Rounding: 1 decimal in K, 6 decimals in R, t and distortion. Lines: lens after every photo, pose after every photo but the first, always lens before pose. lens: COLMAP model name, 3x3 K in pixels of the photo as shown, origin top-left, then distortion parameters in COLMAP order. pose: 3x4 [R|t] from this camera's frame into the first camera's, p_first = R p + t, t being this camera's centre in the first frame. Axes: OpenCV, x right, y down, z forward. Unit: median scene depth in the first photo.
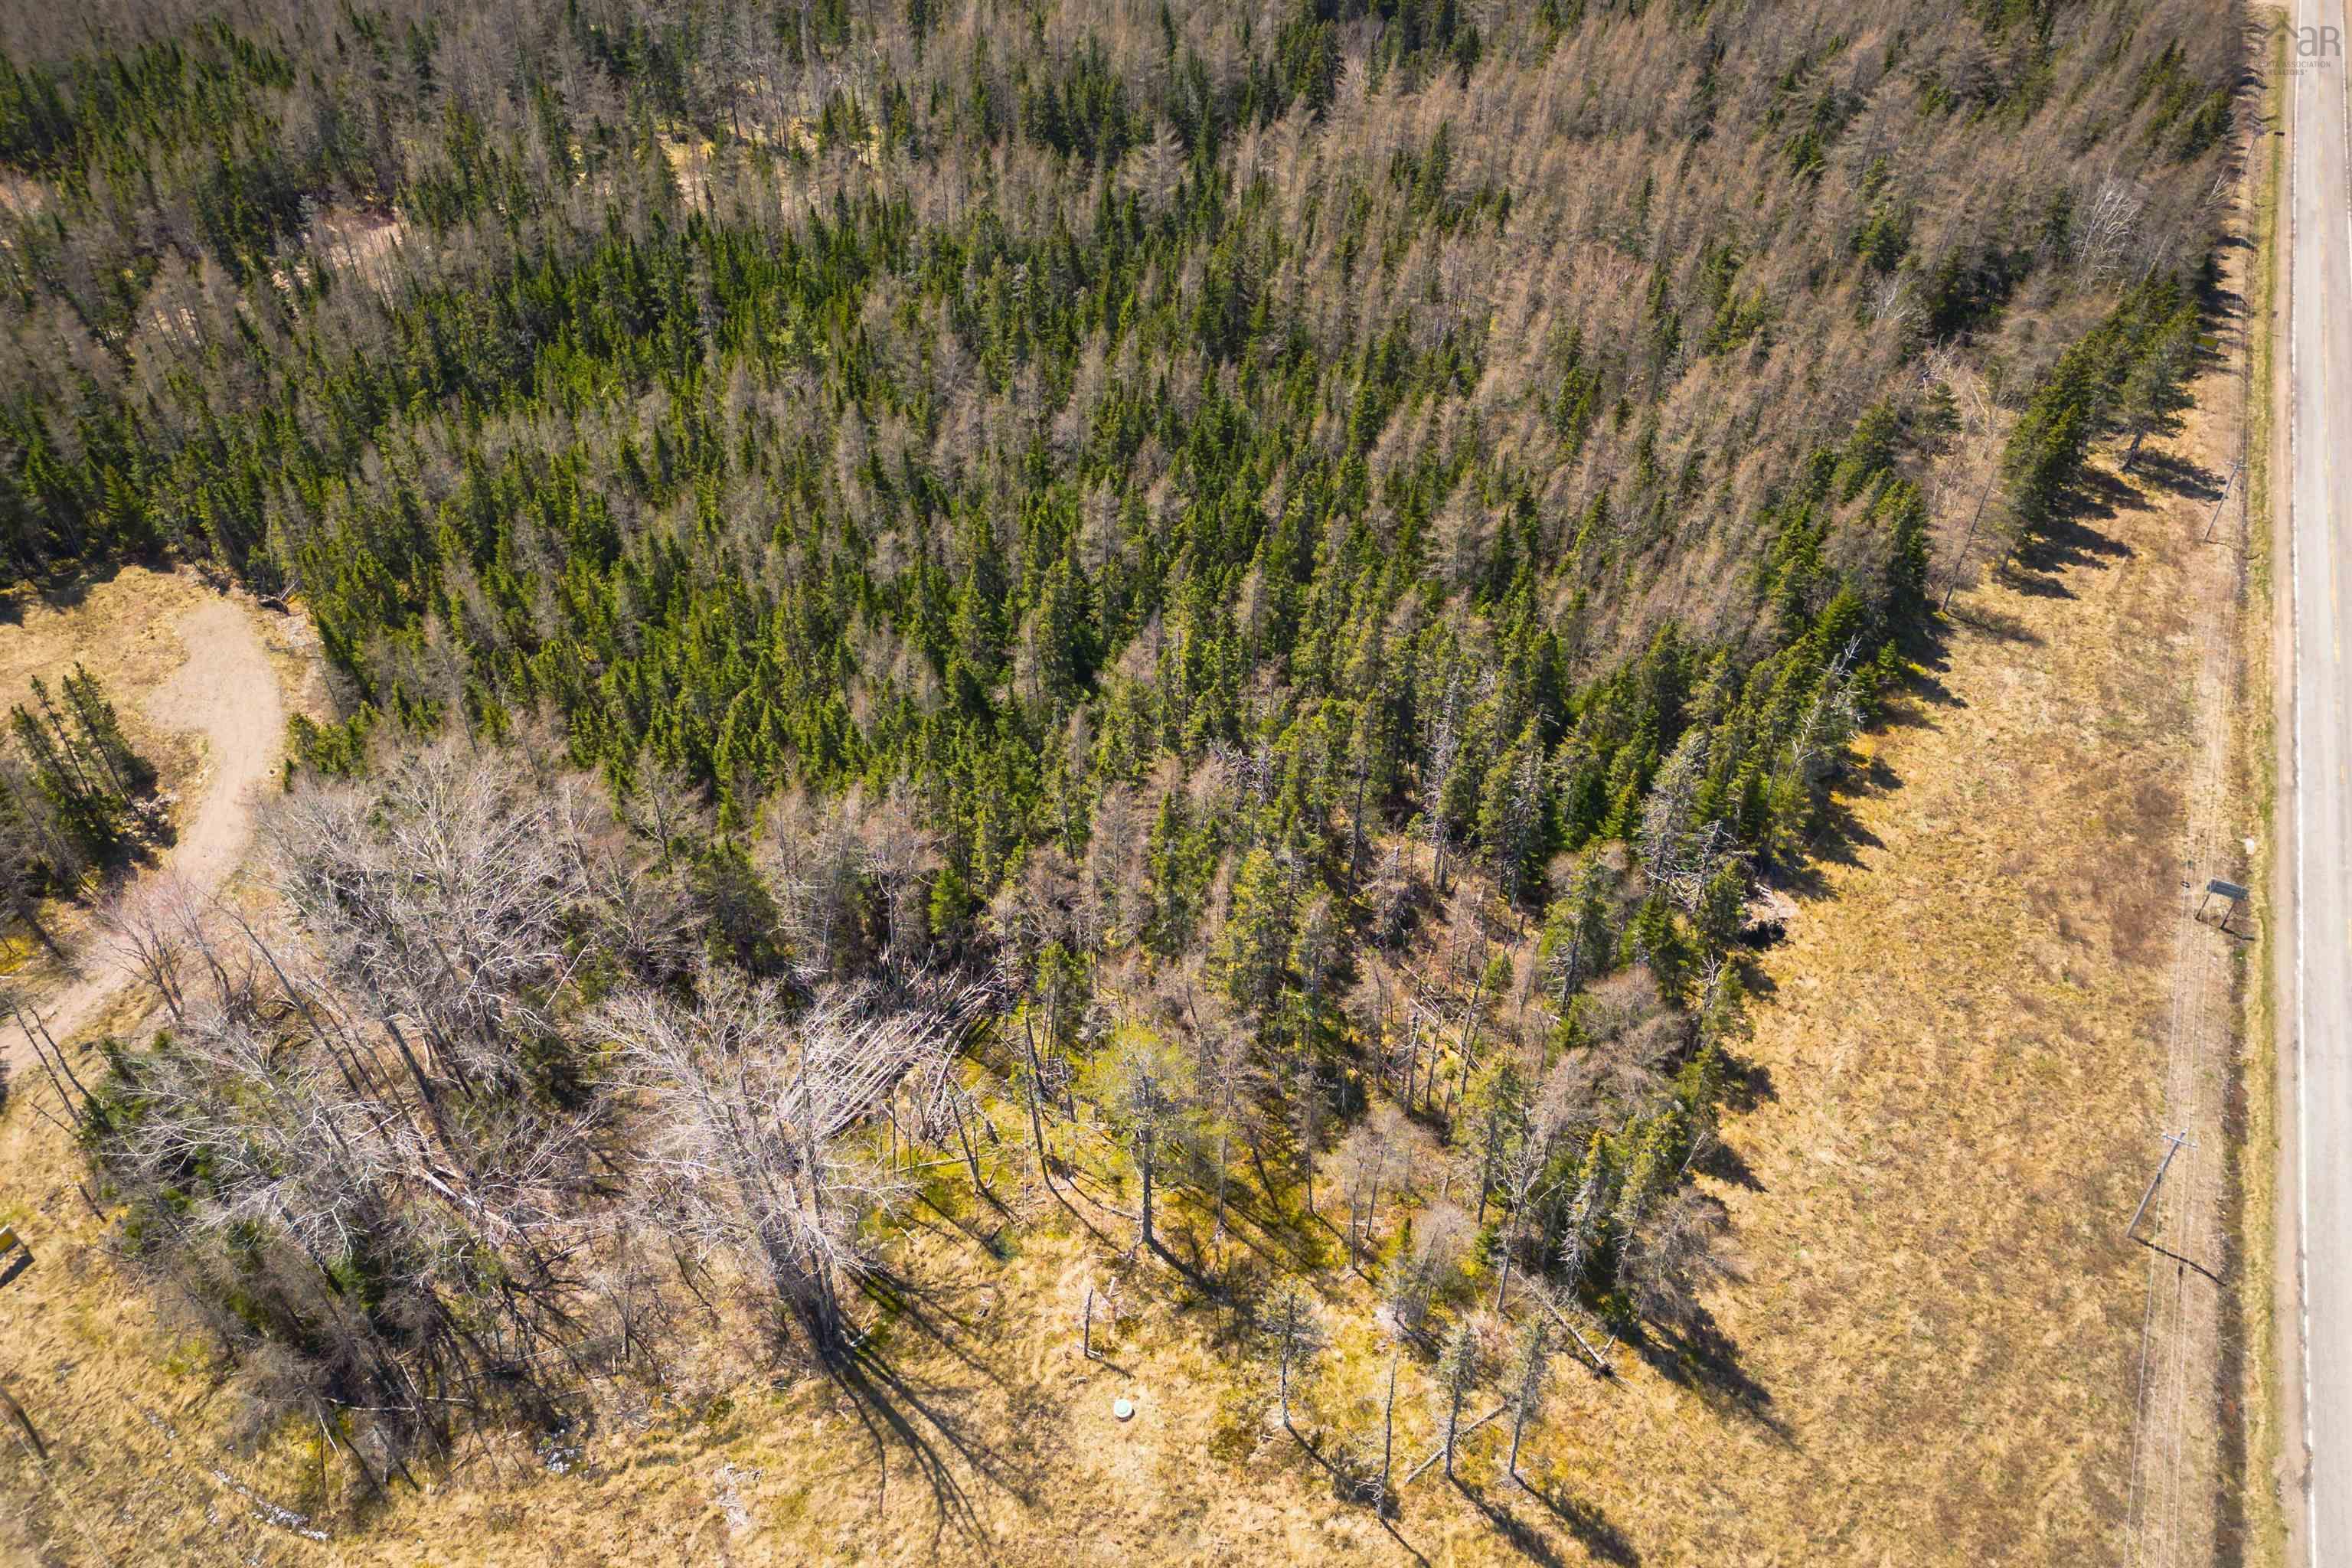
lens RADIAL K [[1670.9, 0, 1151.9], [0, 1670.9, 784.5], [0, 0, 1]] dist [0.001466, -0.004729]
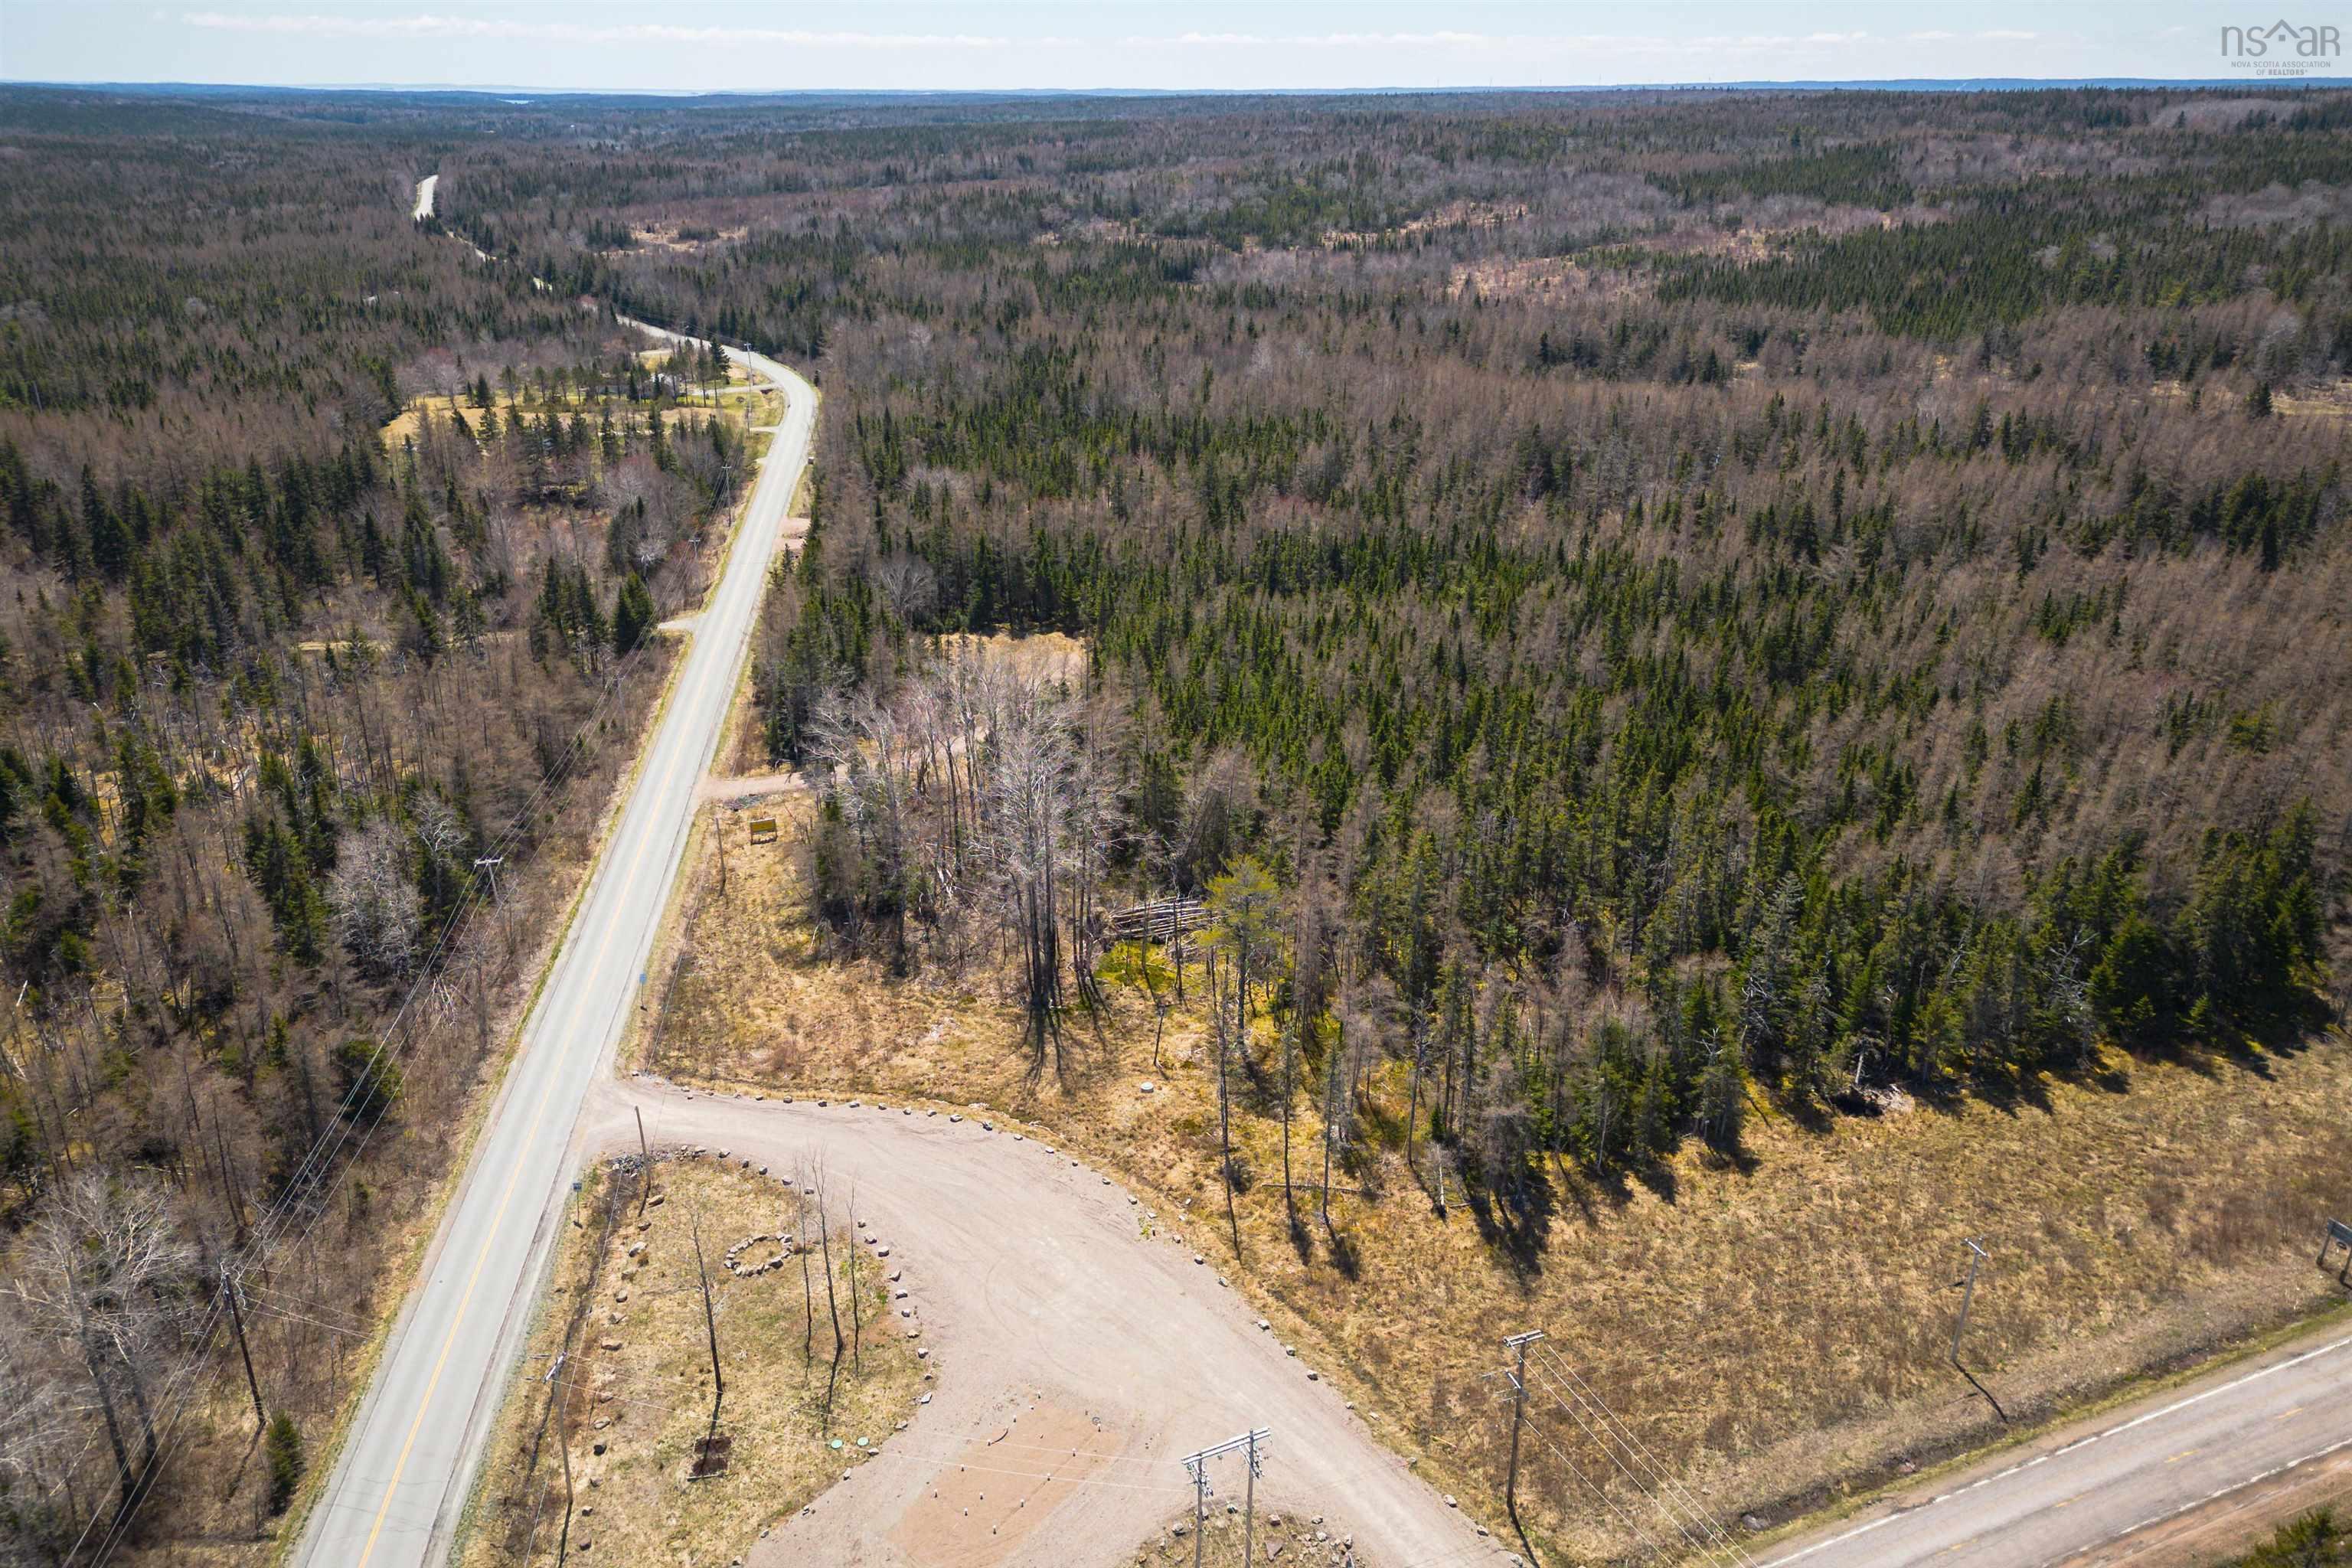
lens RADIAL K [[1589.9, 0, 1153.3], [0, 1589.9, 780.0], [0, 0, 1]] dist [0.041128, -0.045018]
pose [[0.749604, 0.256898, -0.609998, 0.745488], [-0.427289, 0.891659, -0.149562, 0.316745], [0.505488, 0.372758, 0.778161, -0.218583]]
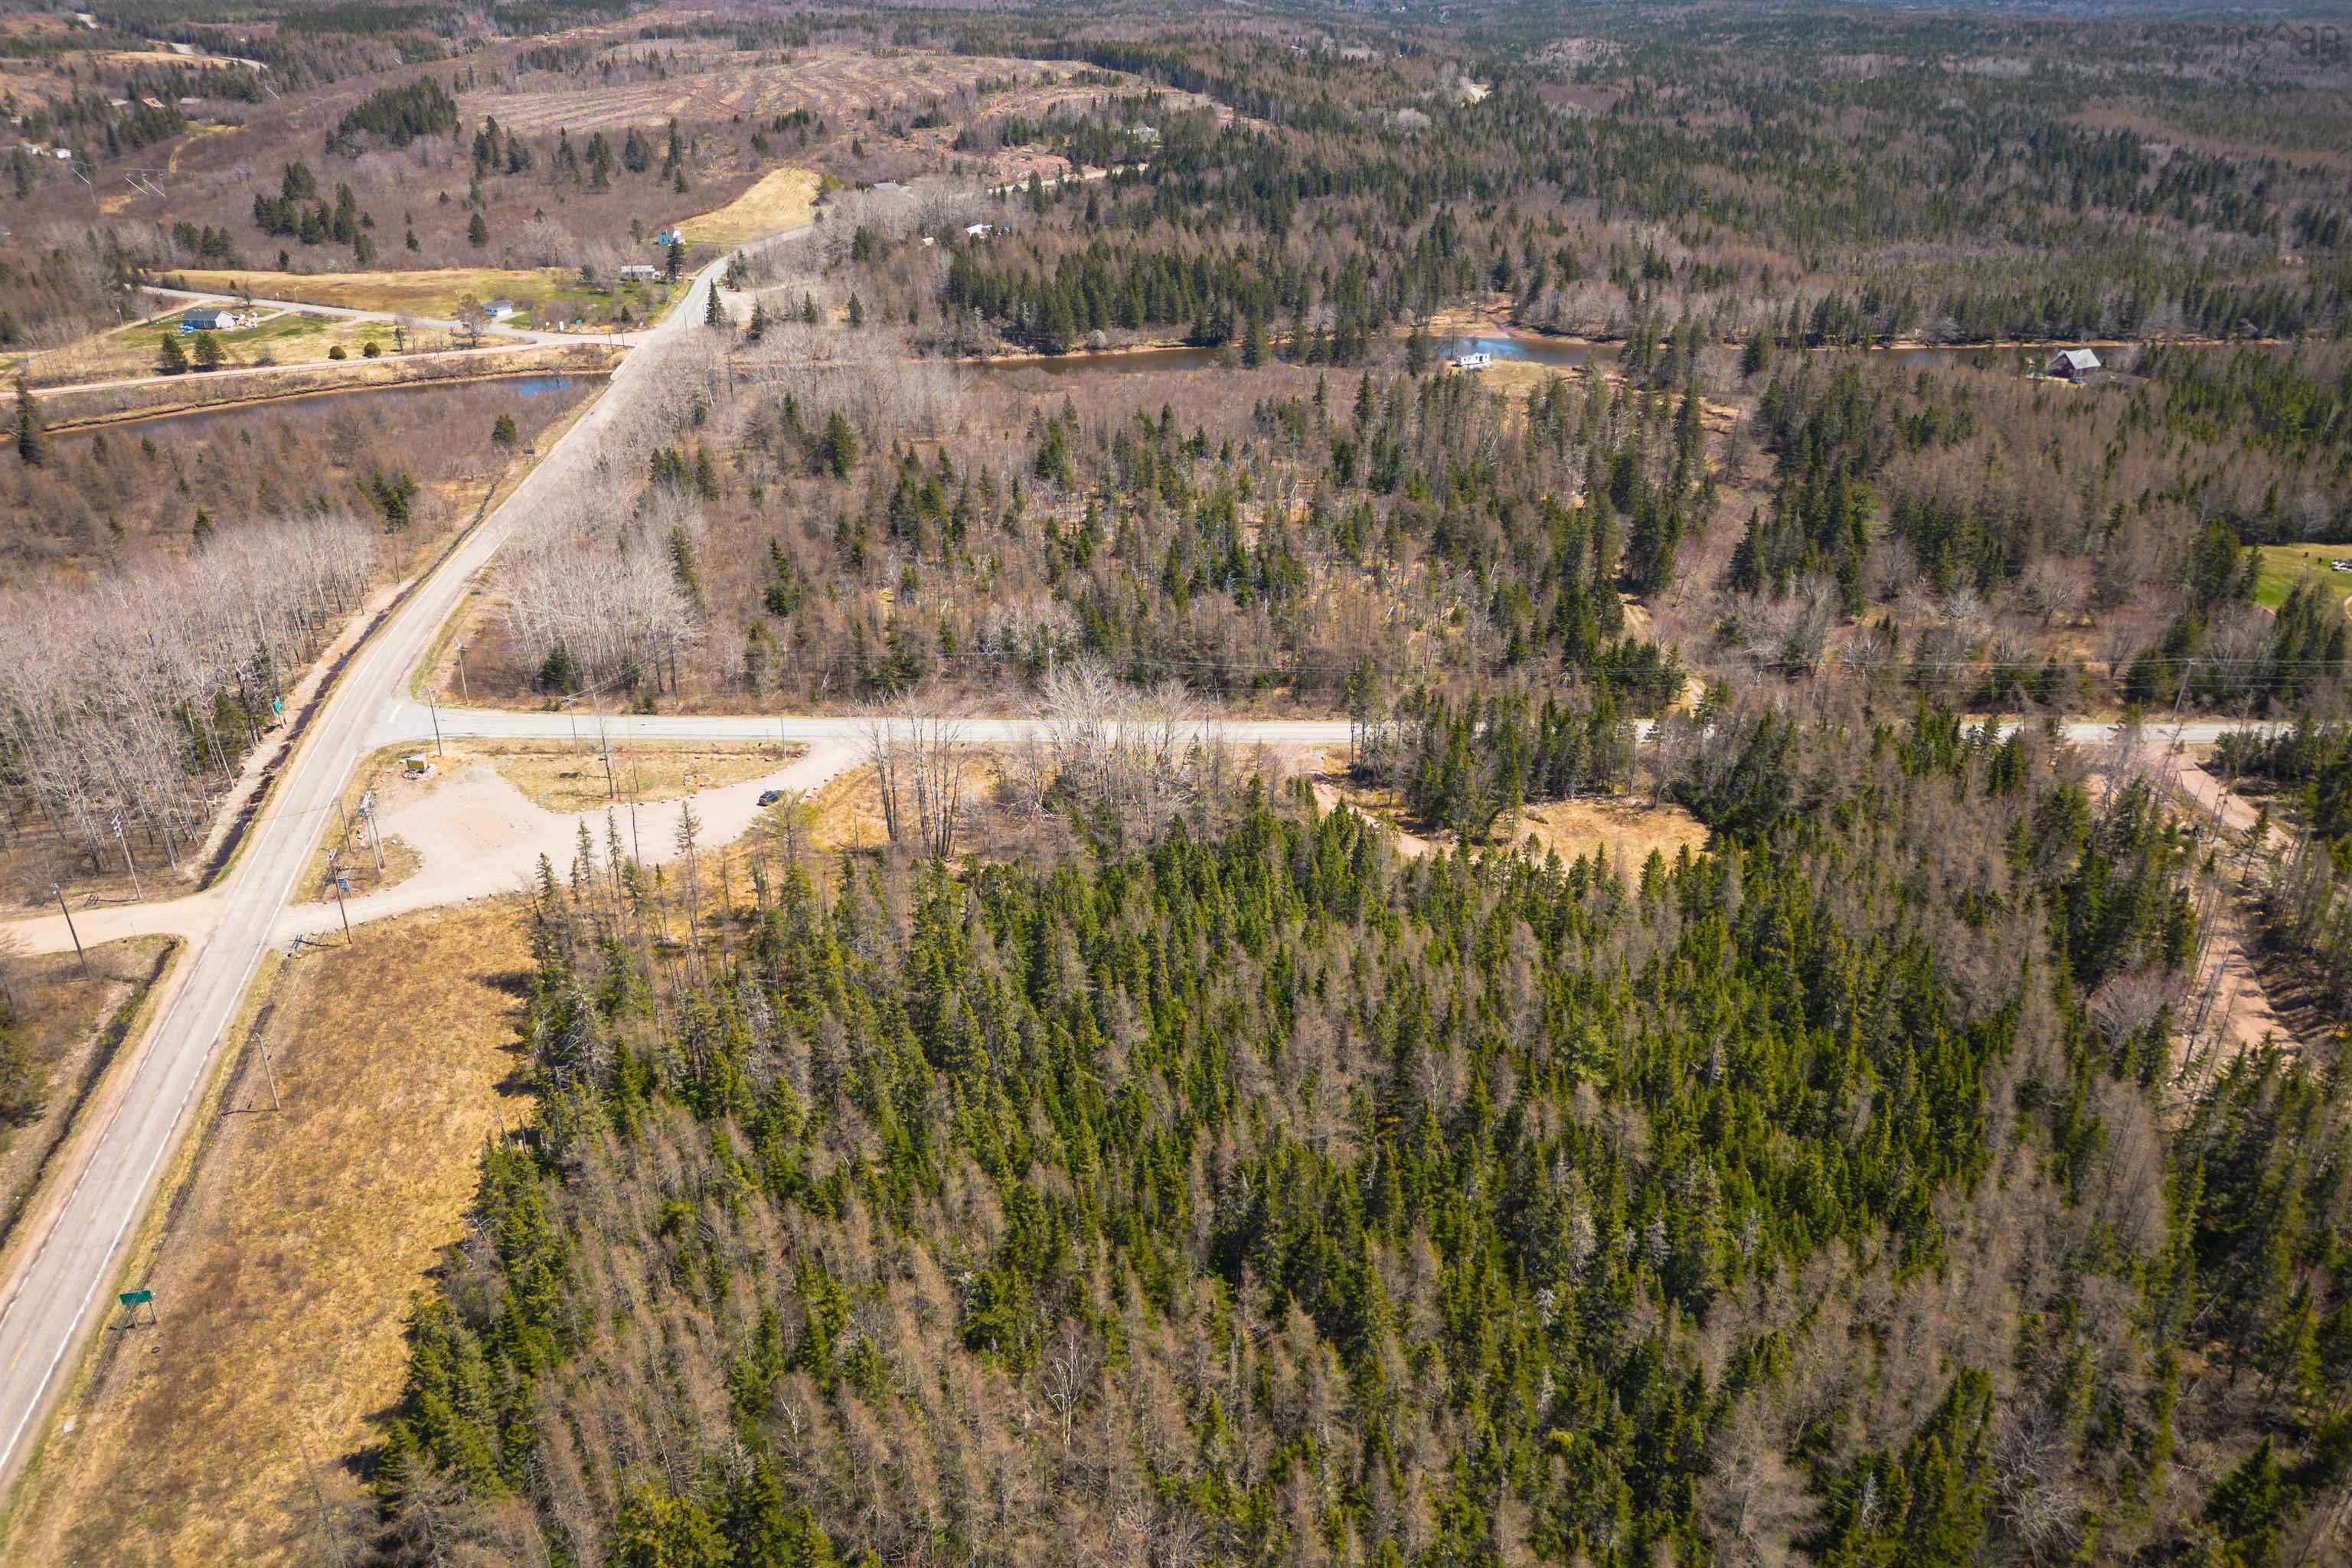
lens RADIAL K [[1679.4, 0, 1186.3], [0, 1679.4, 738.9], [0, 0, 1]] dist [0.069487, -0.055777]
pose [[-0.758784, 0.267397, -0.593924, 0.826529], [-0.421221, 0.494059, 0.760578, -1.639296], [0.496809, 0.827288, -0.262251, 1.617123]]
